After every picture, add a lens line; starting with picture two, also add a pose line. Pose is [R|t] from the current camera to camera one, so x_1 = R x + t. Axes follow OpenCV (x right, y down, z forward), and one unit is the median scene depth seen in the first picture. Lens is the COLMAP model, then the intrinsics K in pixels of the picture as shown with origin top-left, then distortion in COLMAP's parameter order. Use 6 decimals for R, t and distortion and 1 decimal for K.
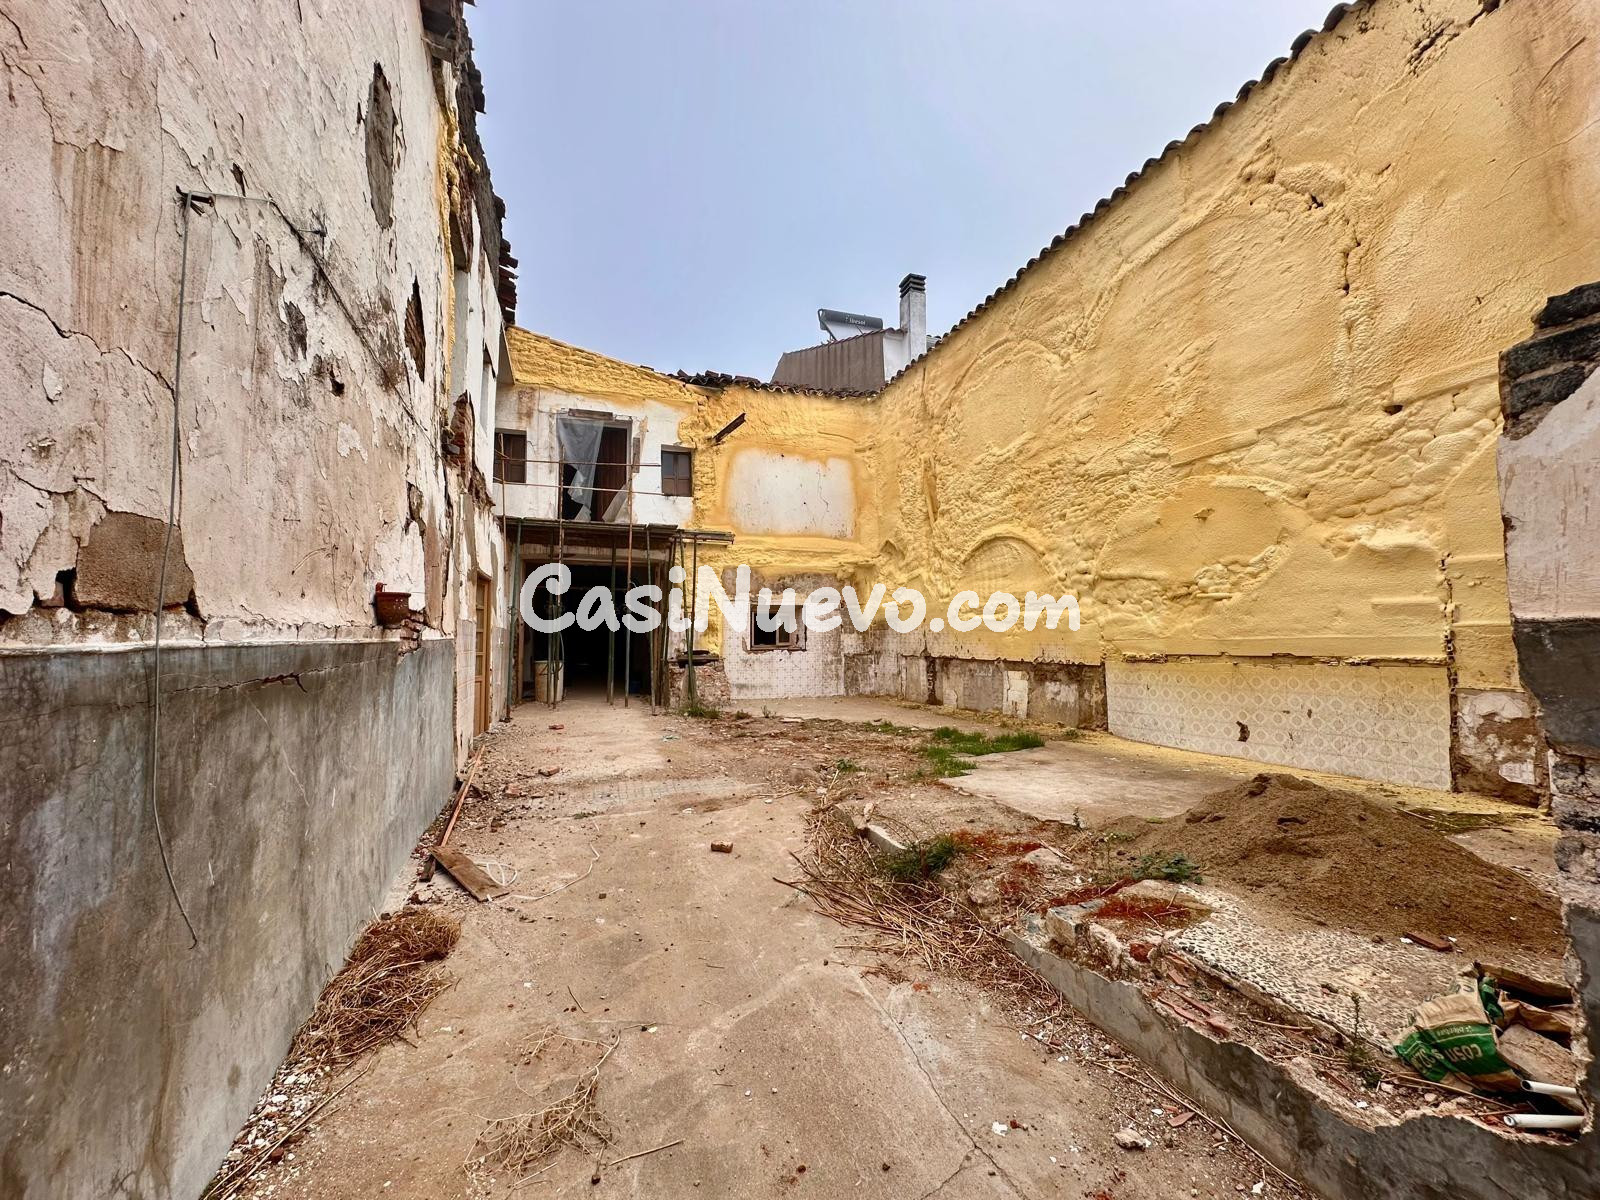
lens RADIAL K [[661.6, 0, 800.0], [0, 661.6, 600.0], [0, 0, 1]] dist [-0.002020, -0.000216]
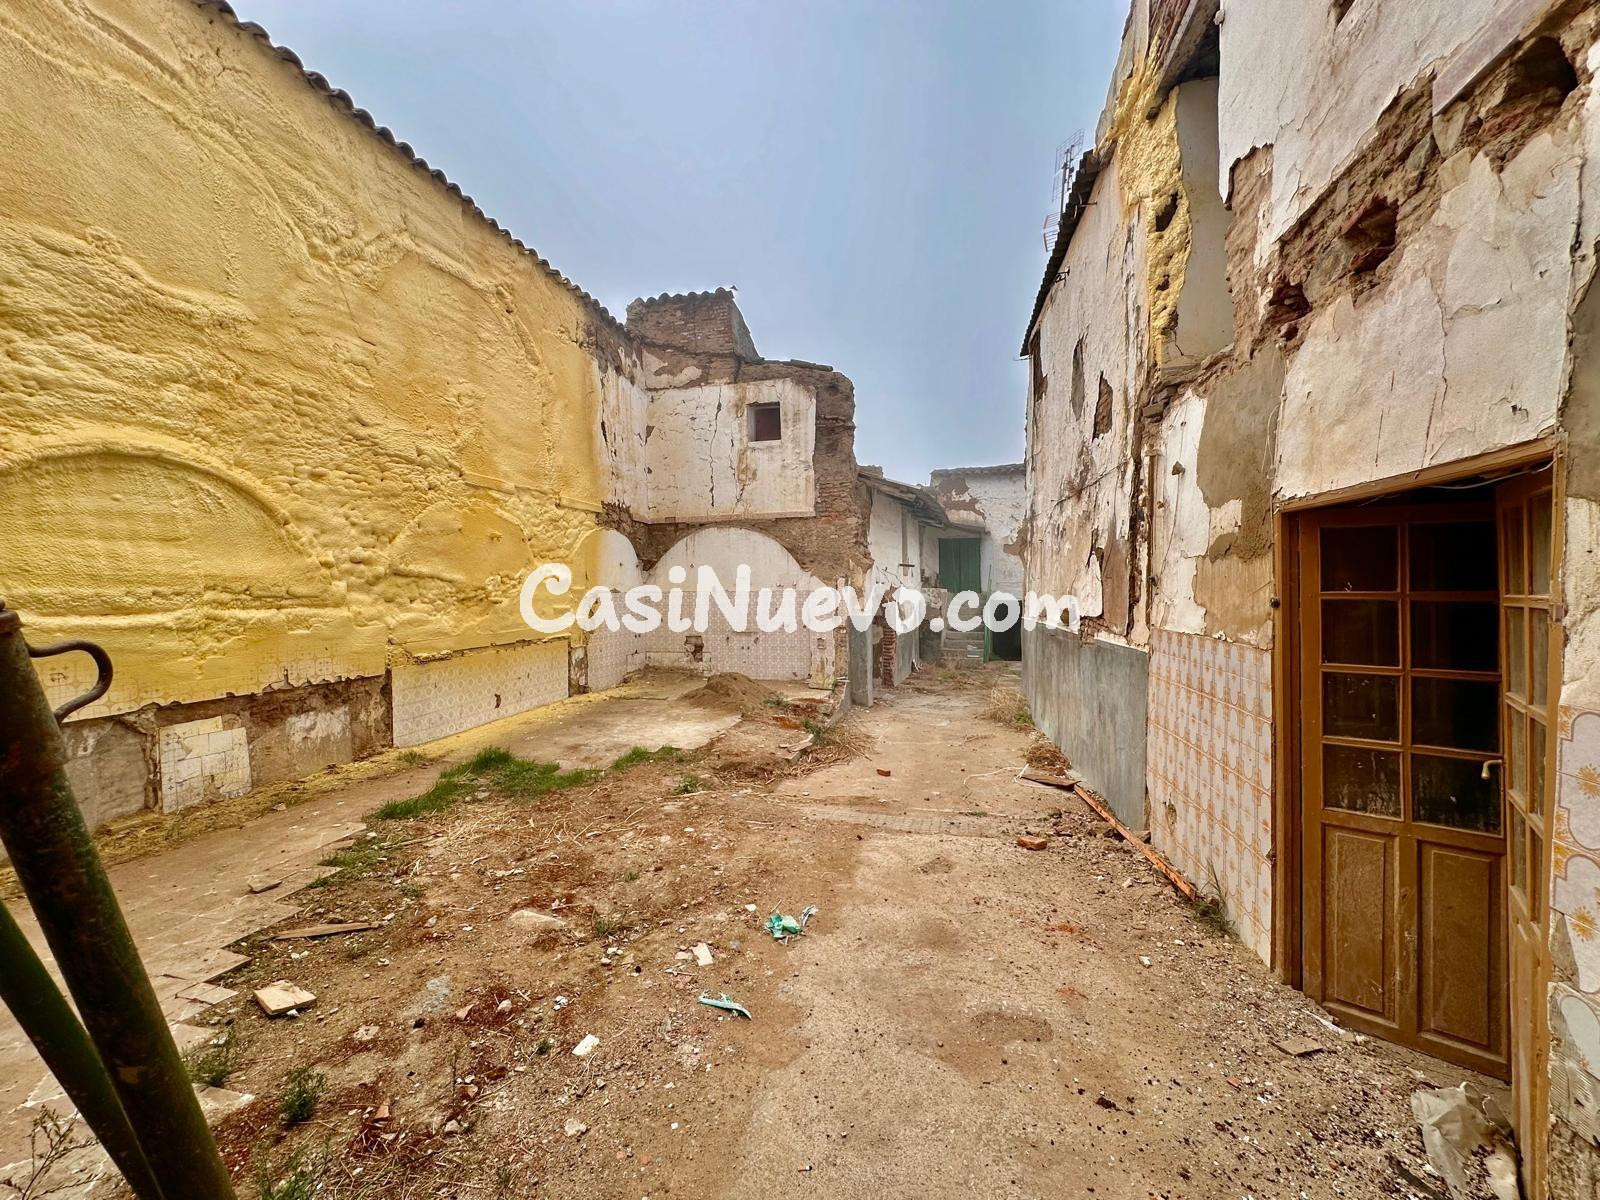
lens RADIAL K [[661.6, 0, 800.0], [0, 661.6, 600.0], [0, 0, 1]] dist [-0.002020, -0.000216]
pose [[-0.852398, 0.002607, 0.522888, -0.484808], [-0.018481, 0.999213, -0.035108, 0.024910], [-0.522567, -0.039590, -0.851678, 1.560540]]
